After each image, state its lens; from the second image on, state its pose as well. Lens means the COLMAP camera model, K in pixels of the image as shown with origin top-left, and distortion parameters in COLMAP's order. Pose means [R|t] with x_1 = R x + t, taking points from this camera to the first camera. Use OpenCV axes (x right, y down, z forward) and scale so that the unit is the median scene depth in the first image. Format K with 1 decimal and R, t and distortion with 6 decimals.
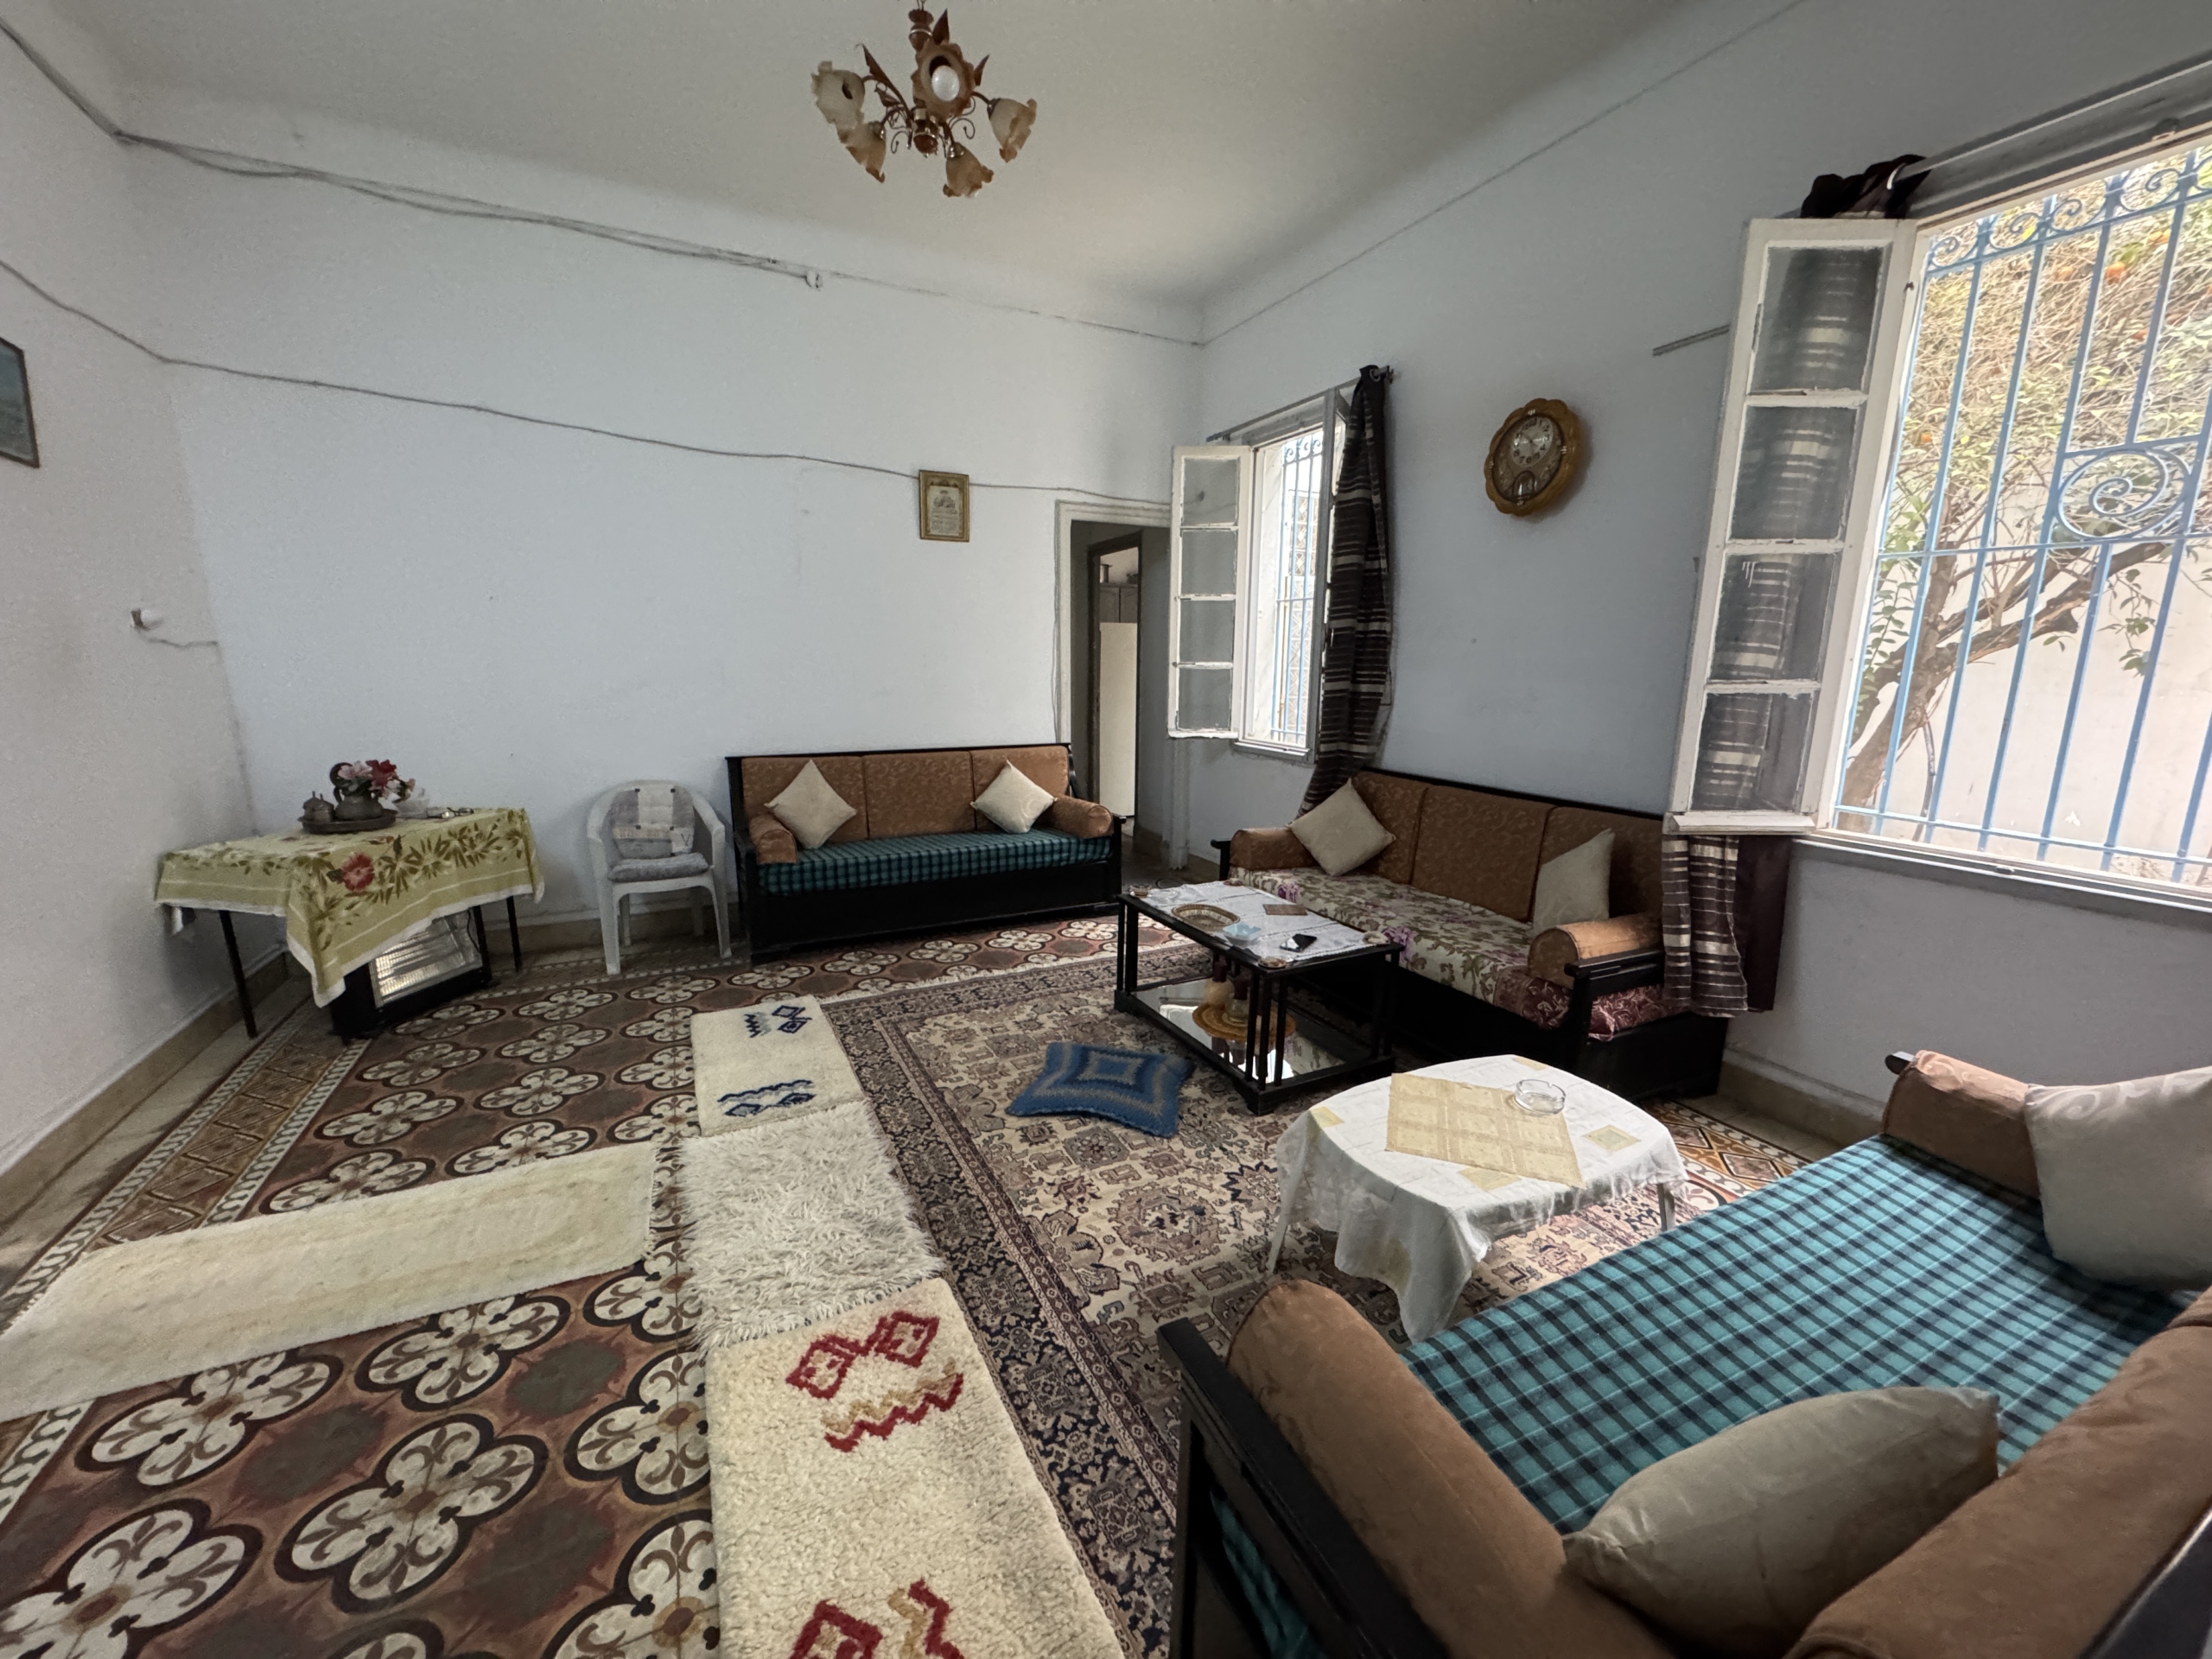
lens RADIAL K [[880.9, 0, 1104.5], [0, 880.9, 828.4], [0, 0, 1]] dist [-0.001675, -0.000121]
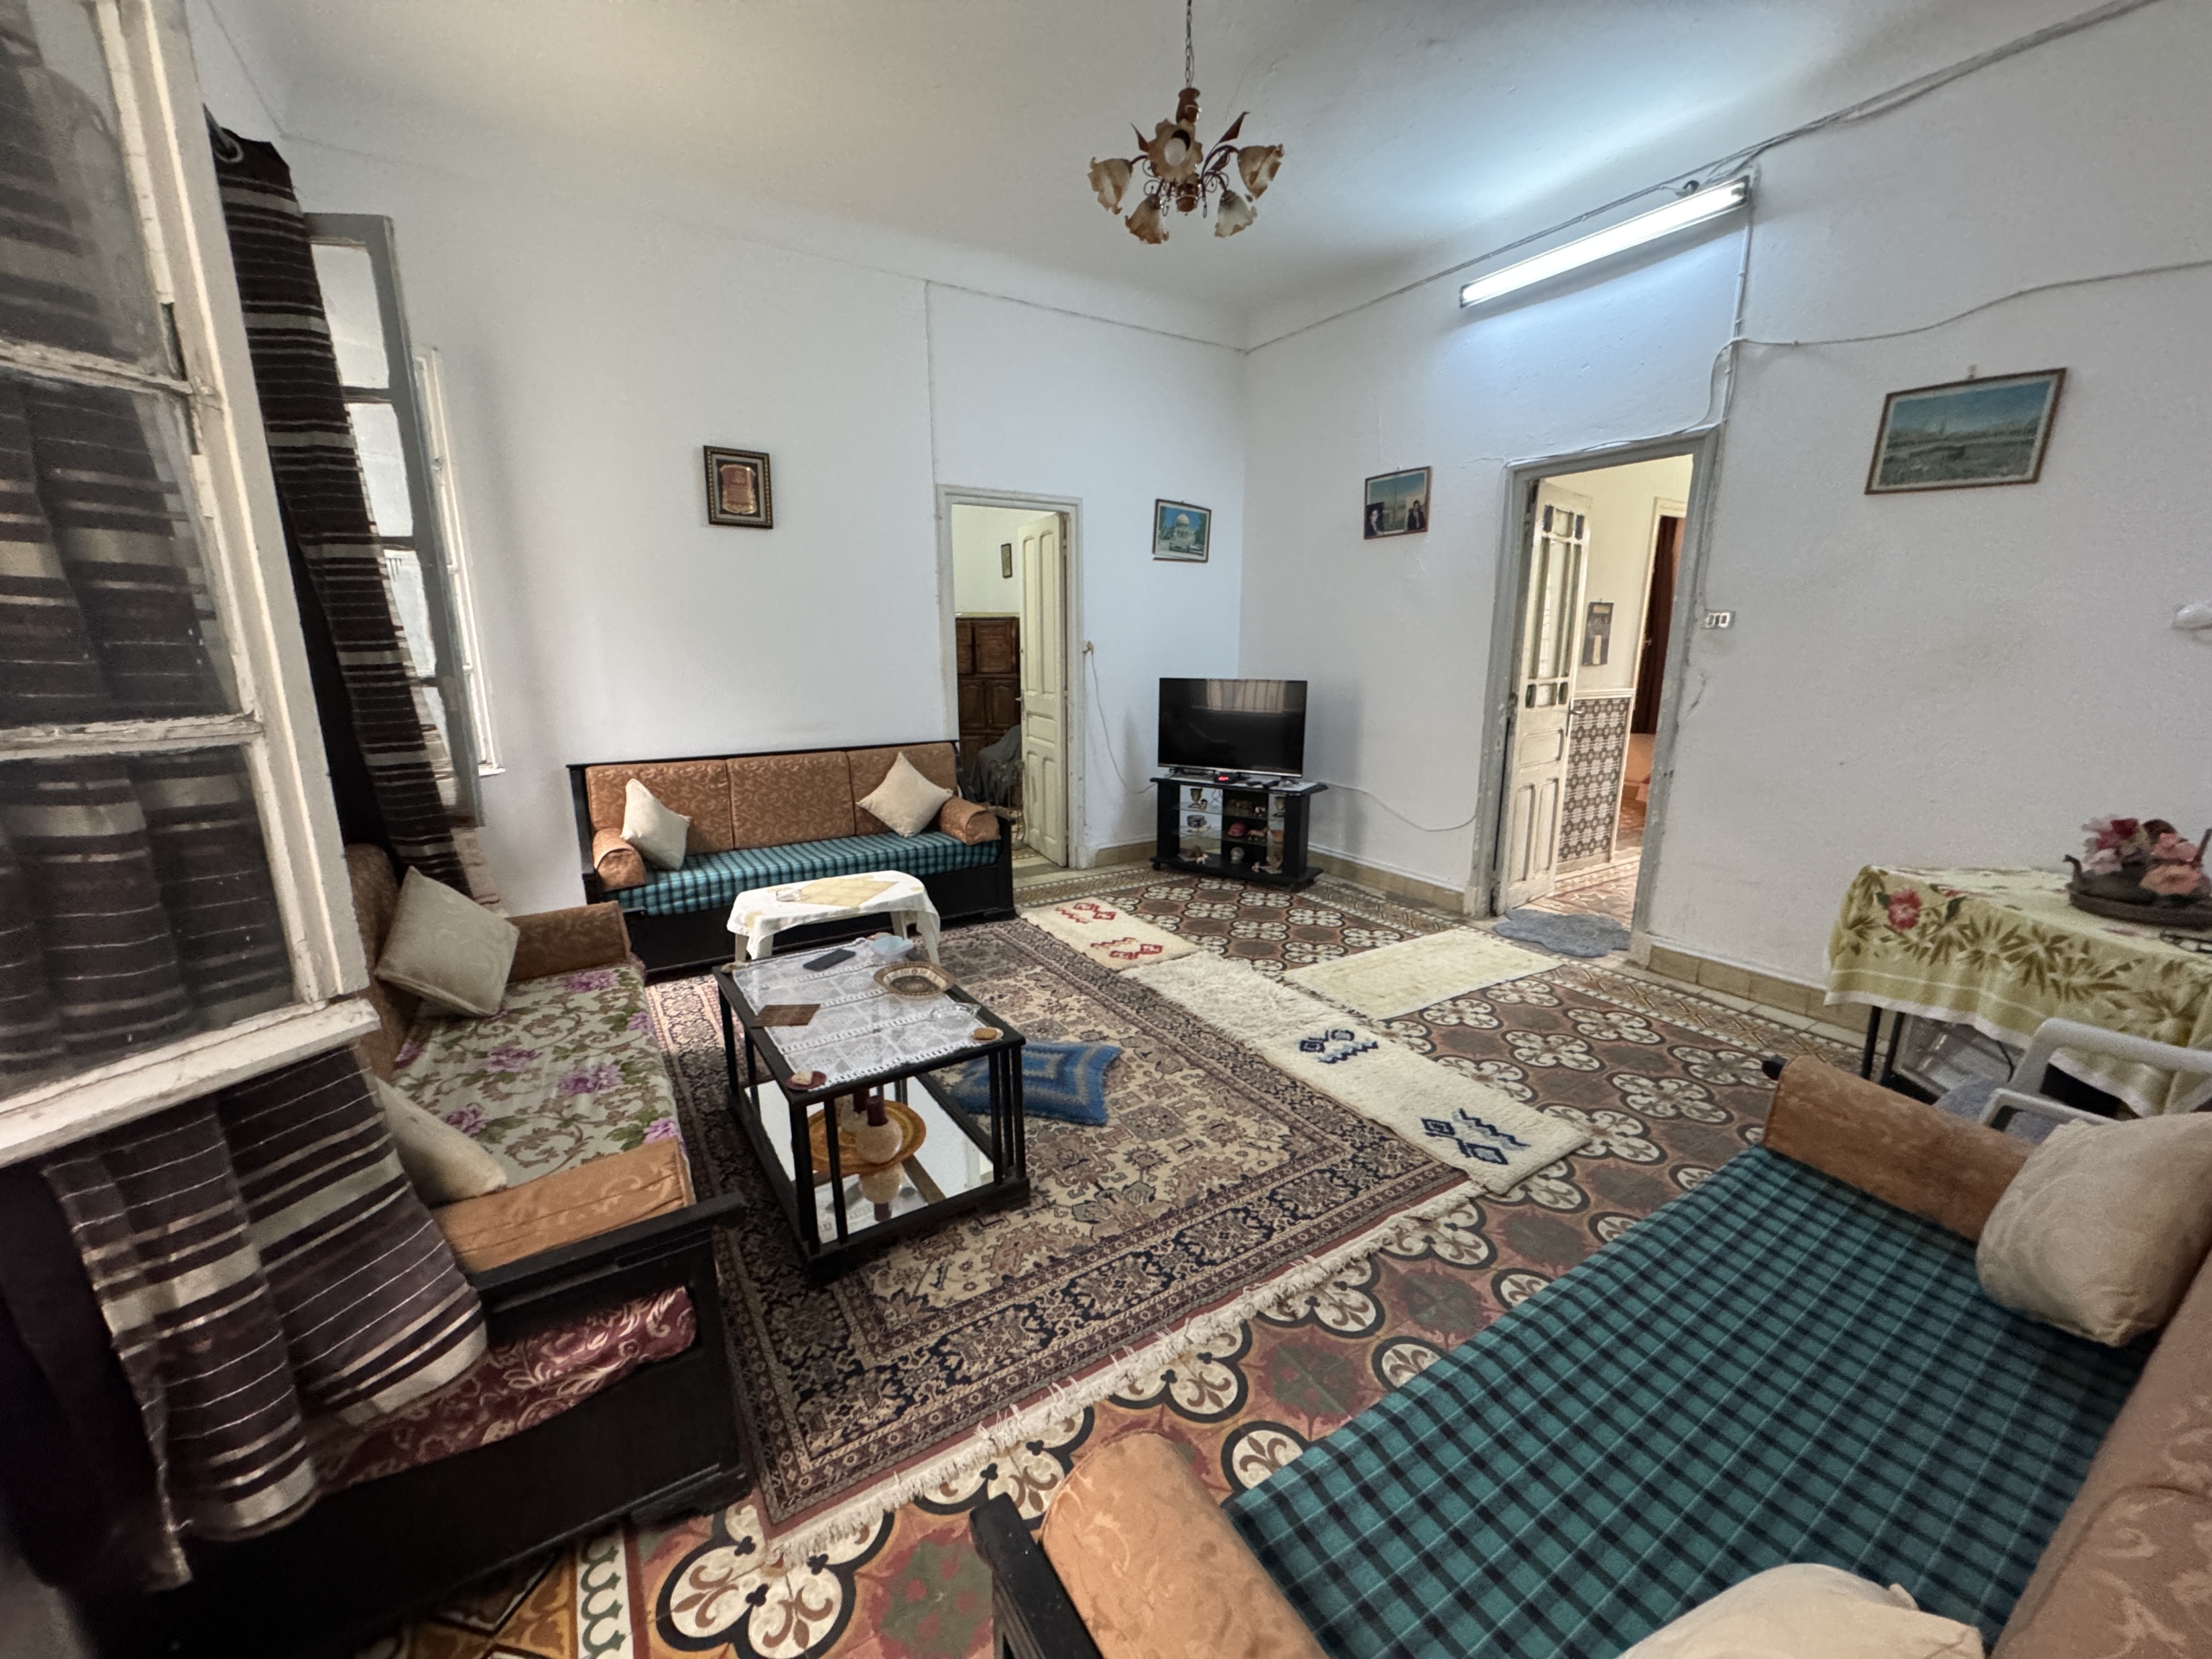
lens RADIAL K [[880.9, 0, 1108.6], [0, 880.9, 831.0], [0, 0, 1]] dist [-0.001675, -0.000121]
pose [[-0.994780, 0.017161, -0.100591, 0.019204], [-0.024332, 0.917432, 0.397148, -0.404849], [0.099101, 0.397523, -0.912225, 1.970315]]
